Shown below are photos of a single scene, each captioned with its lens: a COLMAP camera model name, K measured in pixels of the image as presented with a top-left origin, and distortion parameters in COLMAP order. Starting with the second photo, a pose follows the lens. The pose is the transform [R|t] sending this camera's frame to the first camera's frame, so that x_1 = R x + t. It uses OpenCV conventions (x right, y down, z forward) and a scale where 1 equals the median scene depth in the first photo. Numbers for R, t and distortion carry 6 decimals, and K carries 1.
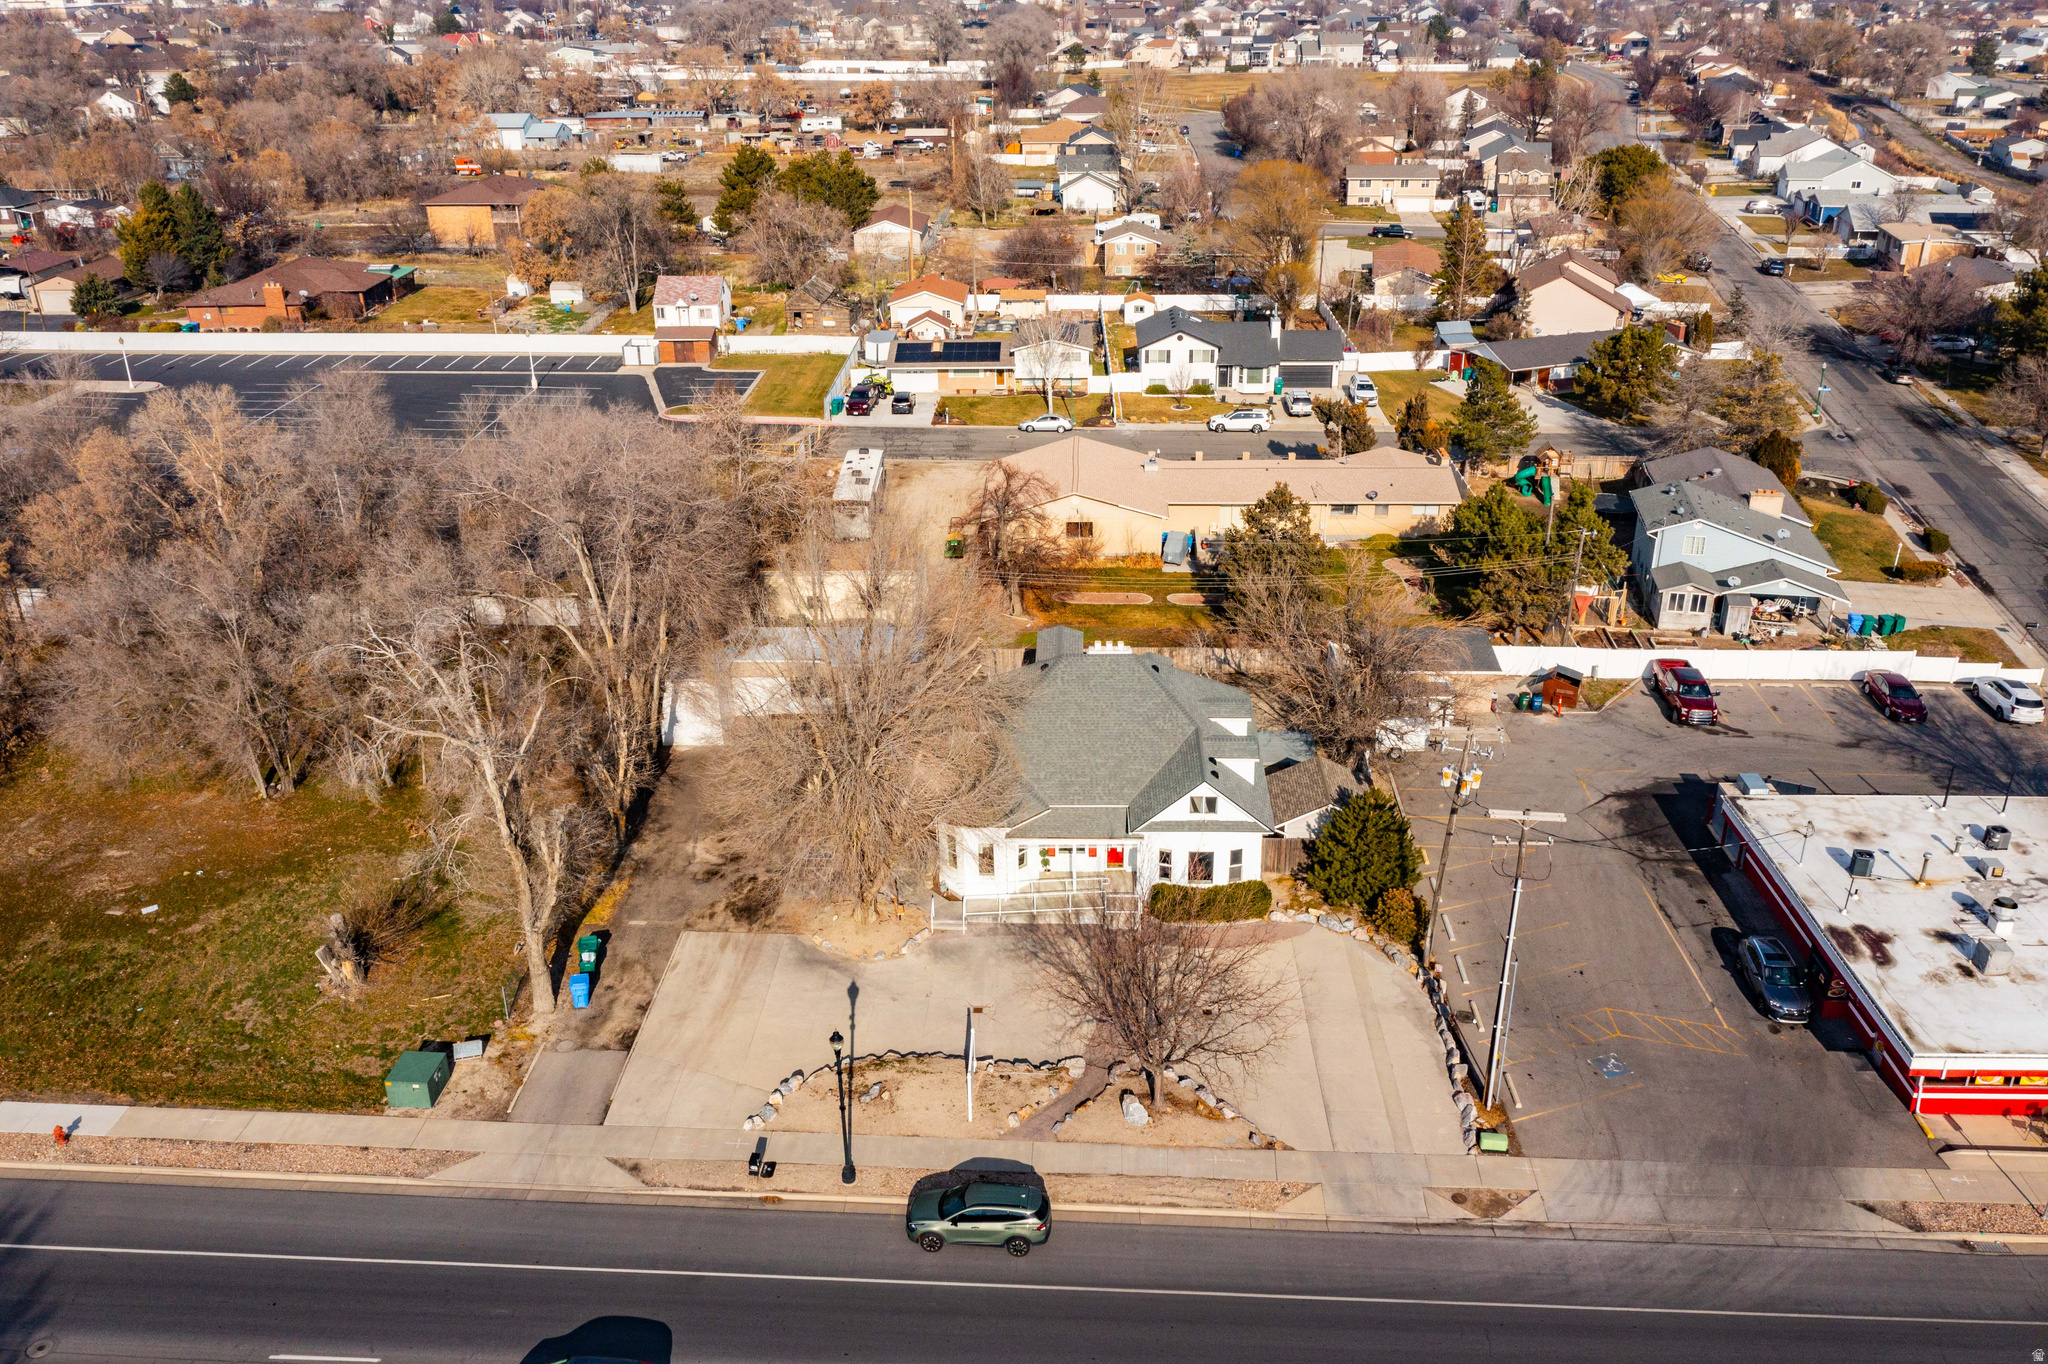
lens RADIAL K [[1622.1, 0, 1024.0], [0, 1622.1, 682.0], [0, 0, 1]] dist [0.003016, 0.005212]
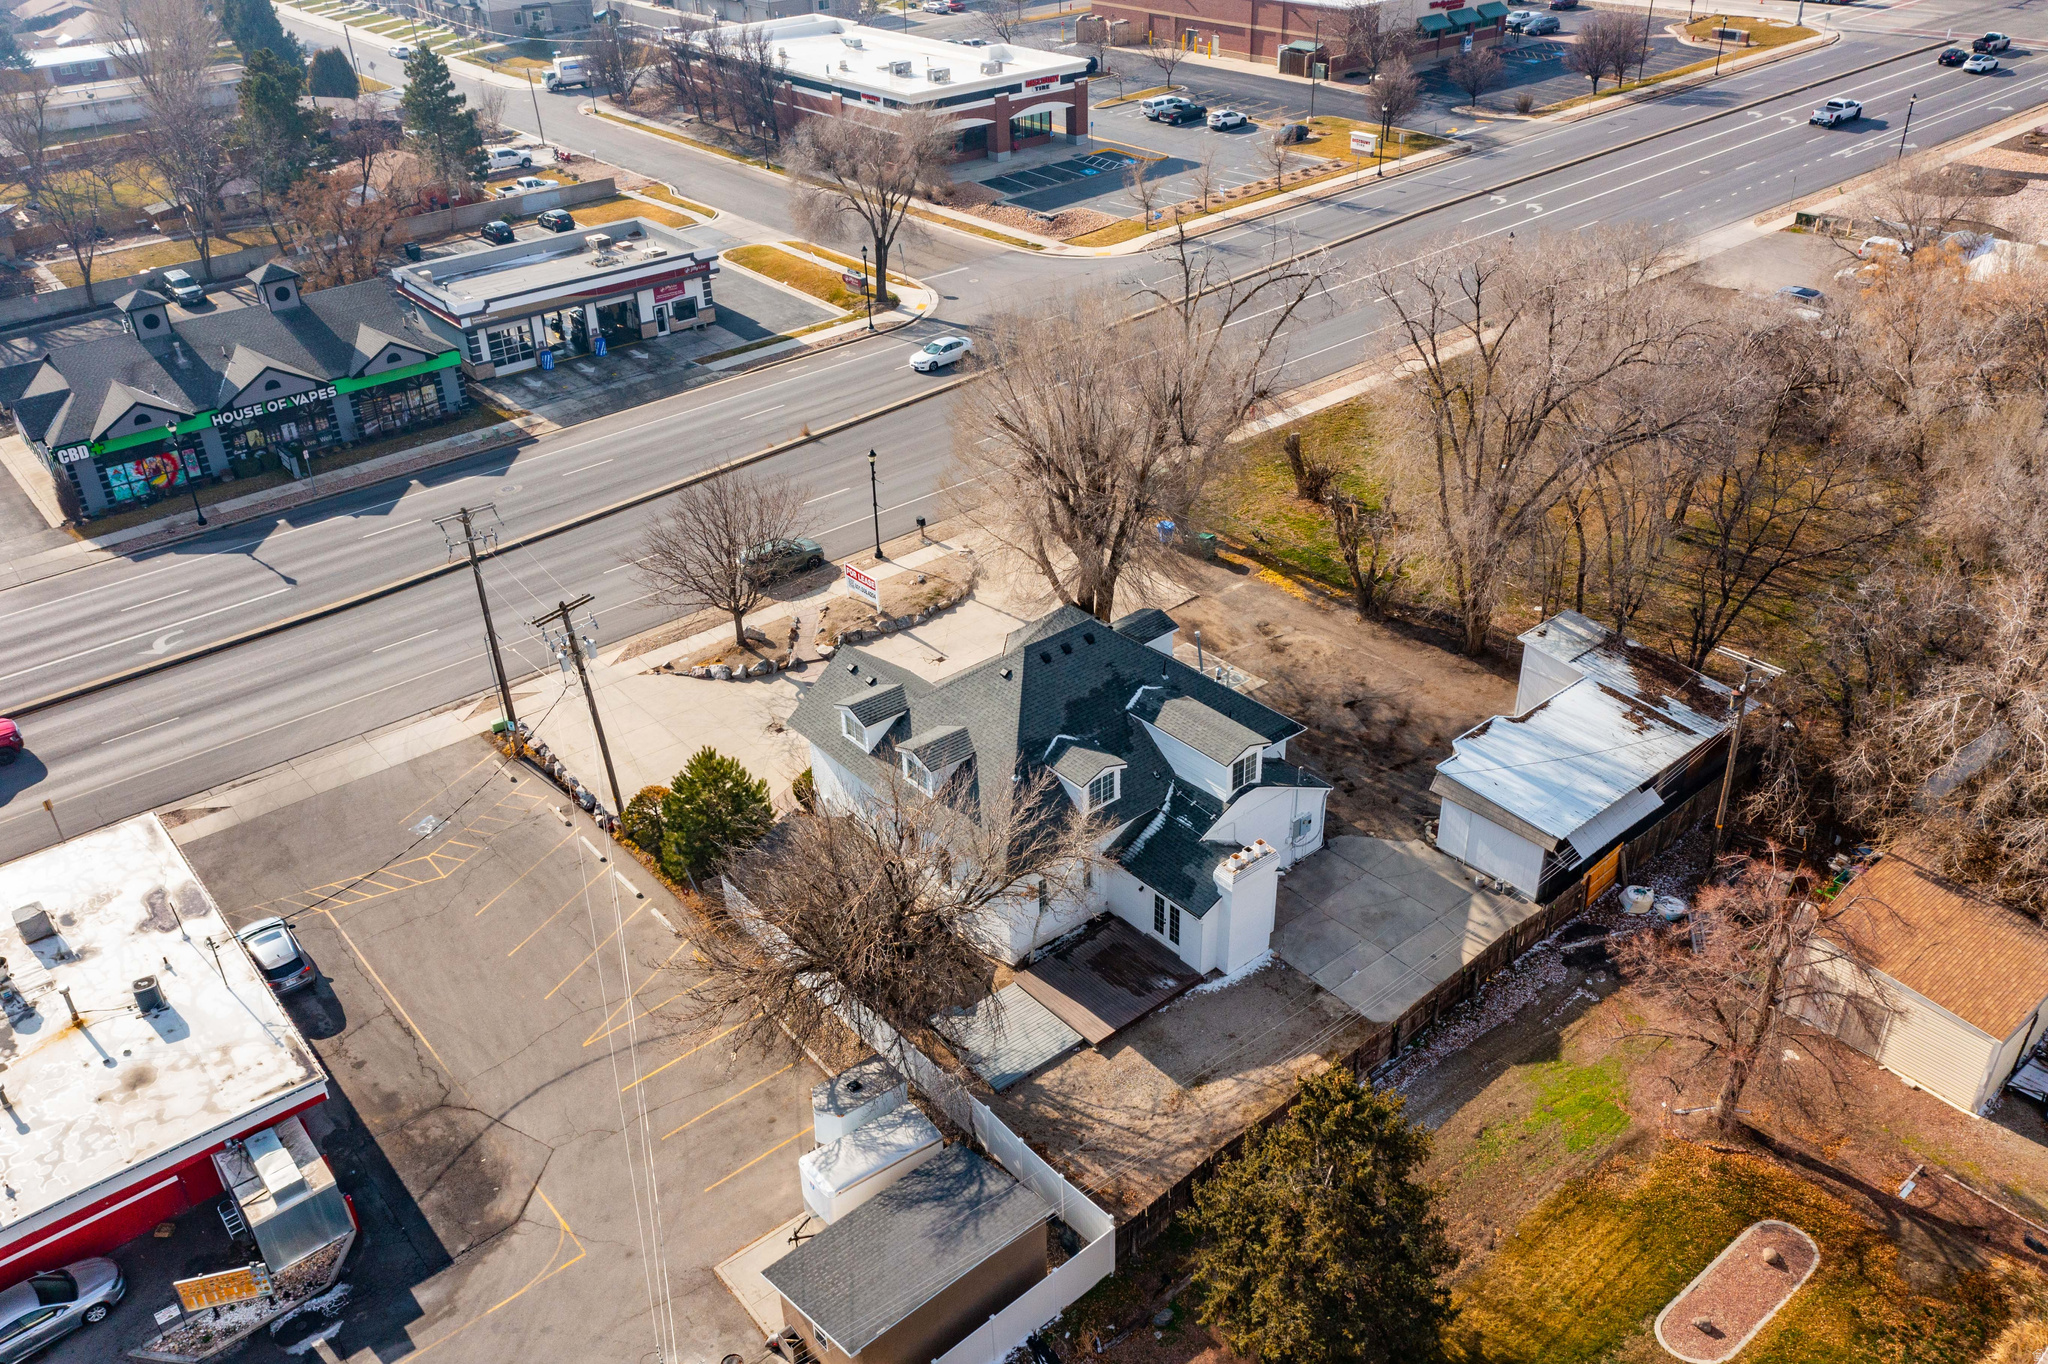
lens RADIAL K [[1622.1, 0, 1024.0], [0, 1622.1, 682.0], [0, 0, 1]] dist [0.003016, 0.005212]
pose [[-0.739725, 0.374427, -0.559117, 0.398217], [-0.247285, 0.621497, 0.743365, -0.463228], [0.625826, 0.688147, -0.367146, 0.997686]]
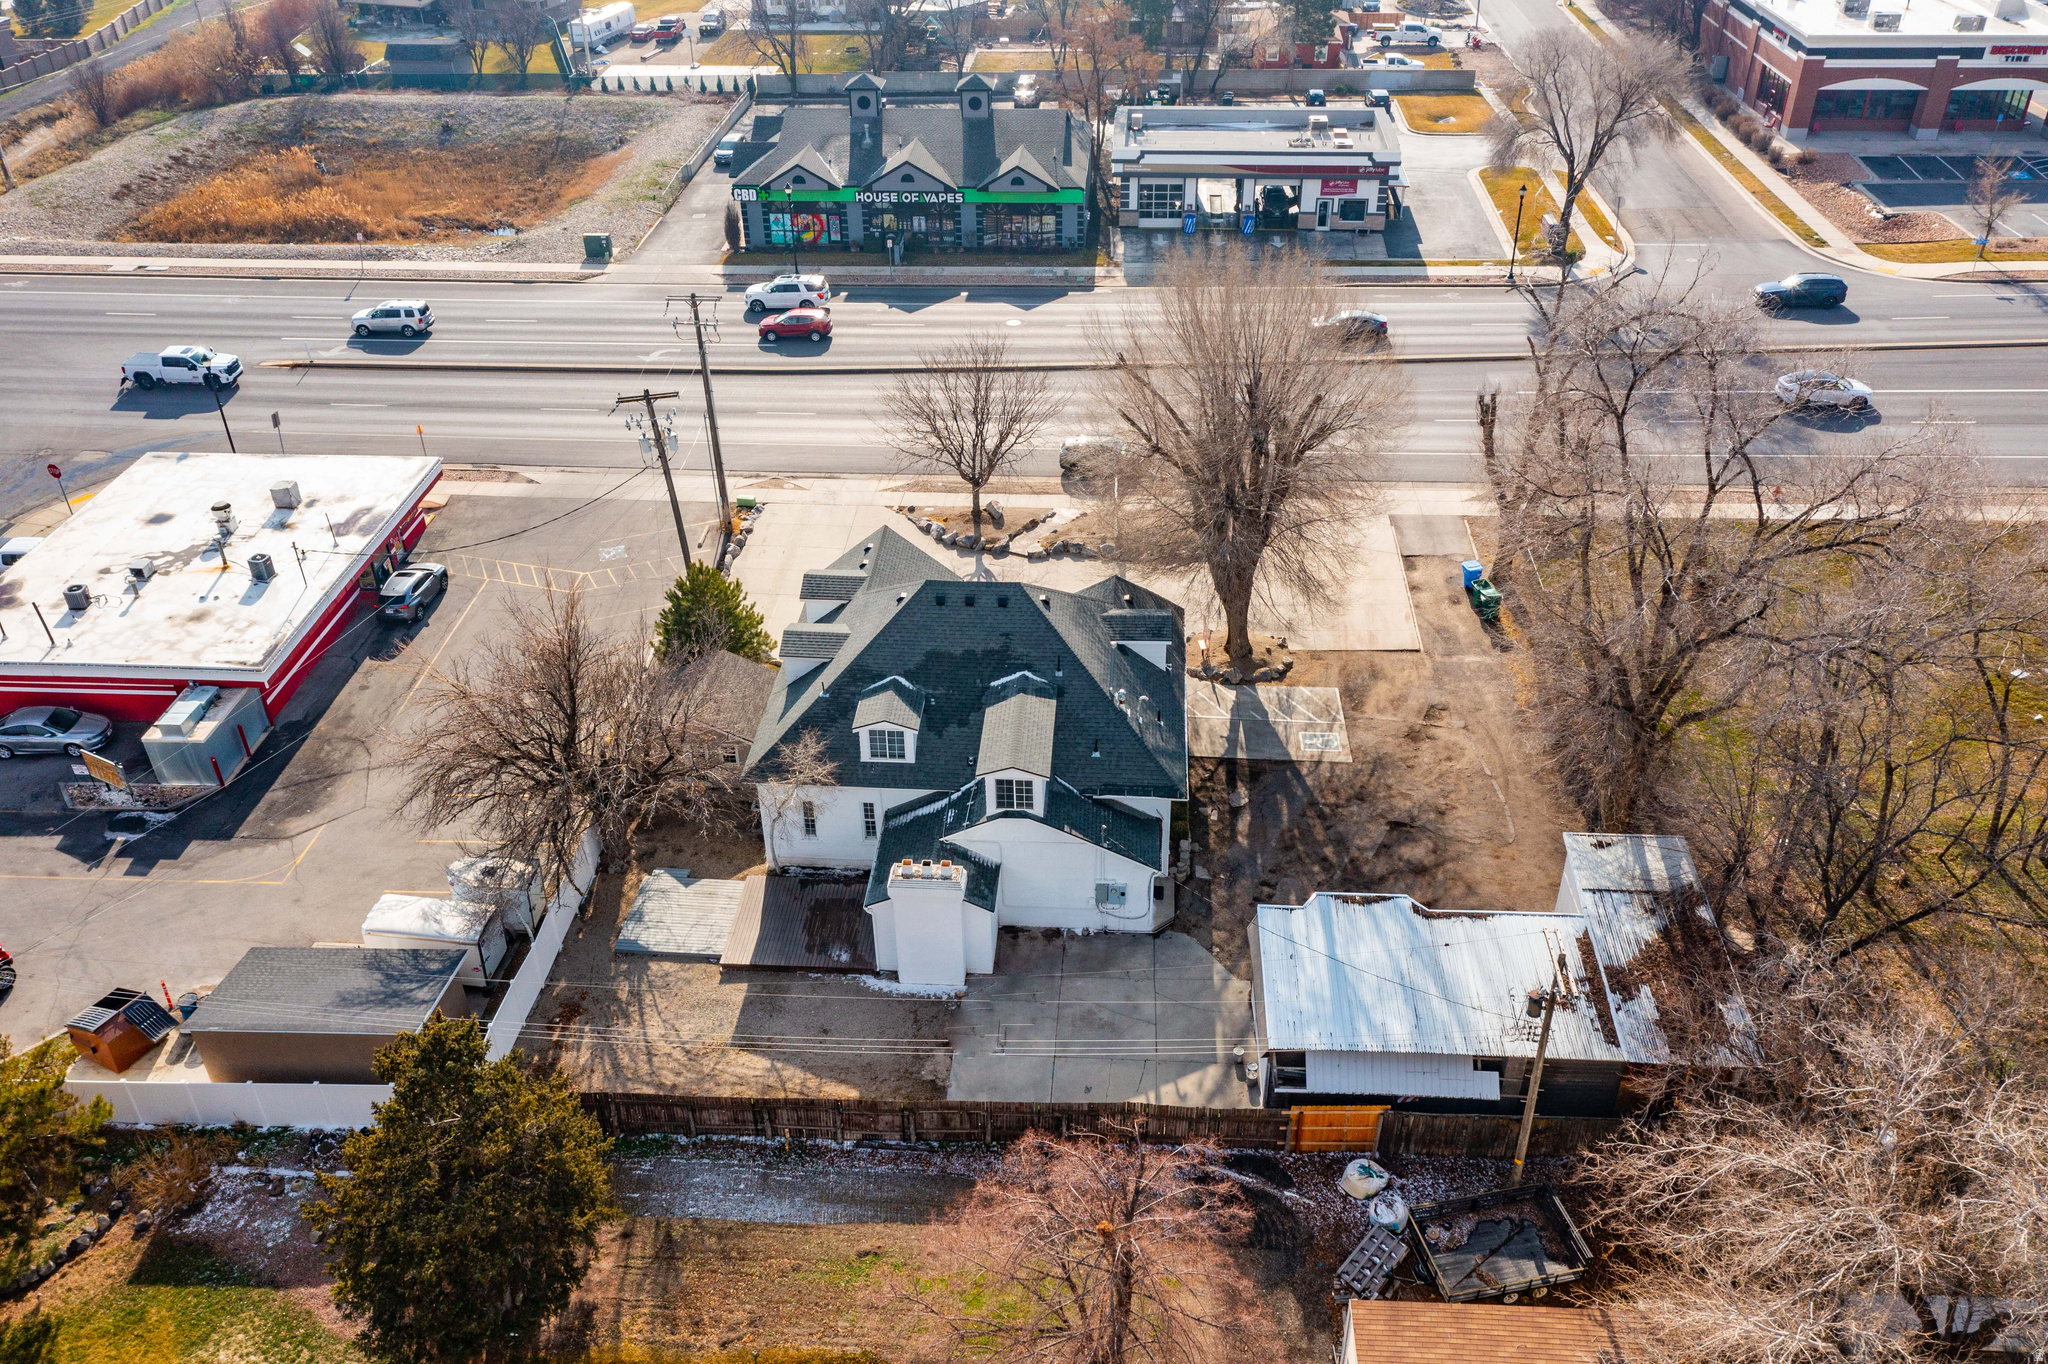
lens RADIAL K [[1622.1, 0, 1024.0], [0, 1622.1, 682.0], [0, 0, 1]] dist [0.003016, 0.005212]
pose [[-0.999400, 0.009685, 0.033263, -0.008297], [0.033408, 0.523554, 0.851337, -0.487915], [-0.009170, 0.851937, -0.523563, 1.098157]]
